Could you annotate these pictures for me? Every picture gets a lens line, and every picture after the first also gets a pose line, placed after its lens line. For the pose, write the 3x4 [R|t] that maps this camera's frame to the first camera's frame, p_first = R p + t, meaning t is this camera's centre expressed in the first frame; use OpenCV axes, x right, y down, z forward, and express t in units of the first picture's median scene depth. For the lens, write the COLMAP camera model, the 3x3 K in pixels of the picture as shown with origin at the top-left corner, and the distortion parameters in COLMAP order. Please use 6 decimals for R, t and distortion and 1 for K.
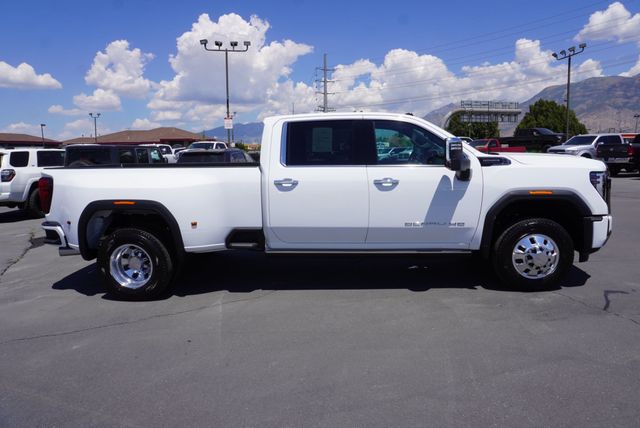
lens RADIAL K [[436.6, 0, 337.2], [0, 436.6, 212.2], [0, 0, 1]] dist [-0.009508, 0.006956]
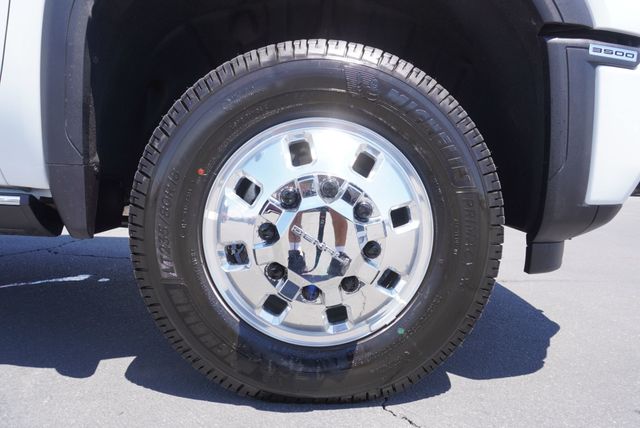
lens RADIAL K [[436.6, 0, 317.5], [0, 436.6, 211.3], [0, 0, 1]] dist [-0.009508, 0.006956]
pose [[0.995477, 0.050281, 0.080605, 0.104406], [-0.045674, 0.997270, -0.058014, 0.024438], [-0.083302, 0.054070, 0.995056, 0.190284]]
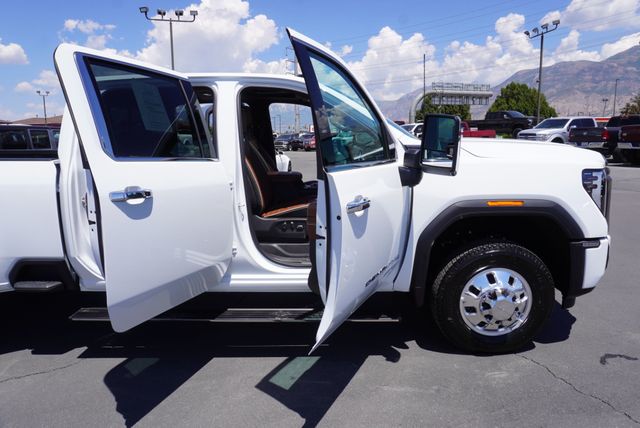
lens RADIAL K [[436.6, 0, 331.6], [0, 436.6, 214.1], [0, 0, 1]] dist [-0.009508, 0.006956]
pose [[0.998850, -0.003471, 0.047818, 0.044013], [0.001396, 0.999059, 0.043347, -0.013209], [-0.047923, -0.043231, 0.997915, 0.090526]]
